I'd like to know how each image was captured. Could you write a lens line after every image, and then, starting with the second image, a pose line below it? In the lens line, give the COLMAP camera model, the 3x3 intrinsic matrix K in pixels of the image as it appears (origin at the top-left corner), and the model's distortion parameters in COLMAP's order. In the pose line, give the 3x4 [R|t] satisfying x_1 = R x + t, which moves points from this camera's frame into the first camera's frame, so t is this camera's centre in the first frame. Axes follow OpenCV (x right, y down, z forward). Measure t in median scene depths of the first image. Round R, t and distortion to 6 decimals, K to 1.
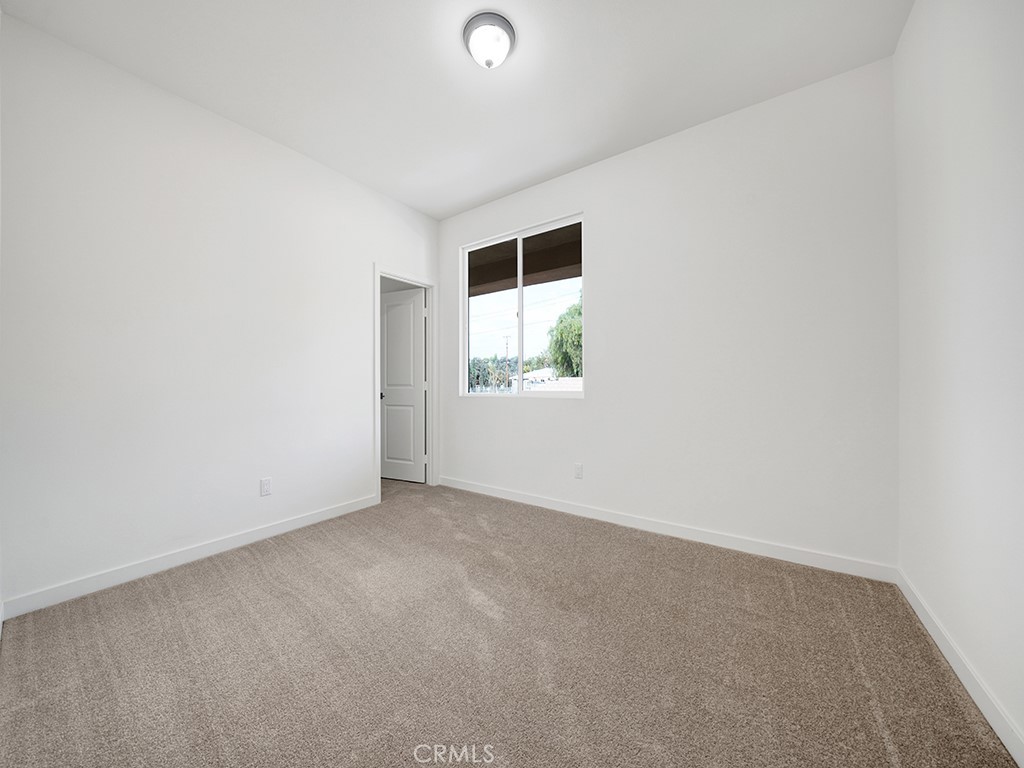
lens RADIAL K [[358.9, 0, 507.2], [0, 358.9, 382.9], [0, 0, 1]] dist [-0.002924, 0.000095]
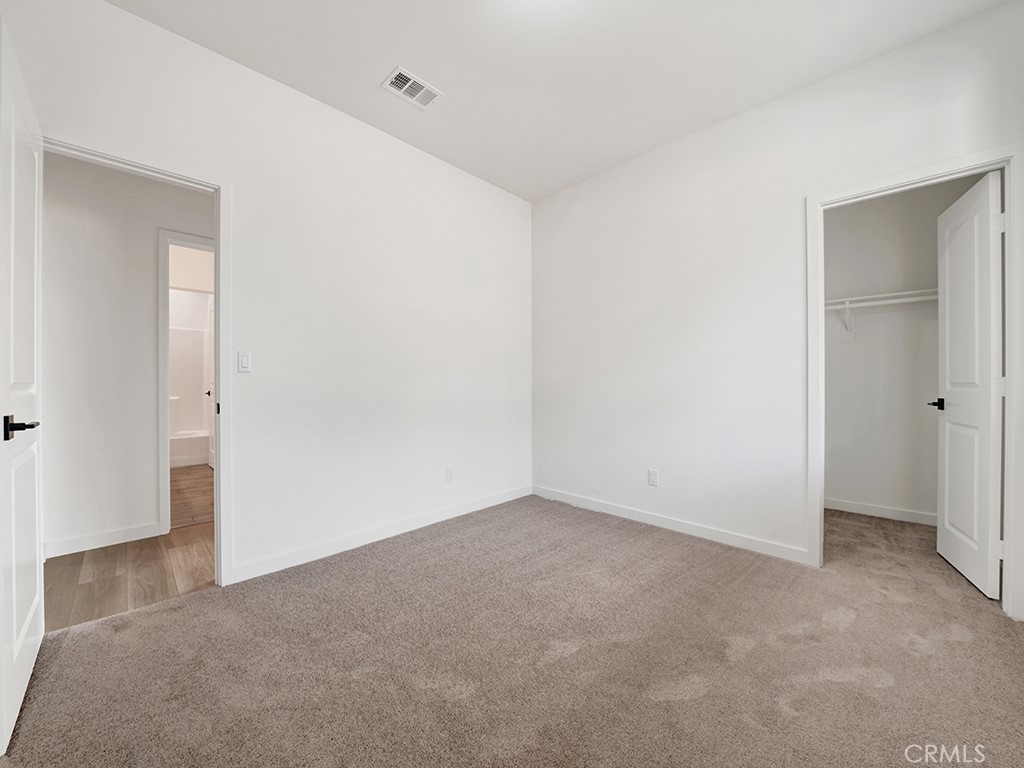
lens RADIAL K [[414.5, 0, 507.5], [0, 414.5, 386.1], [0, 0, 1]] dist [-0.001108, -0.000173]
pose [[-0.170360, 0.001463, -0.985381, 0.481751], [0.000750, 0.999999, 0.001355, 0.008921], [0.985382, -0.000509, -0.170361, 0.596307]]
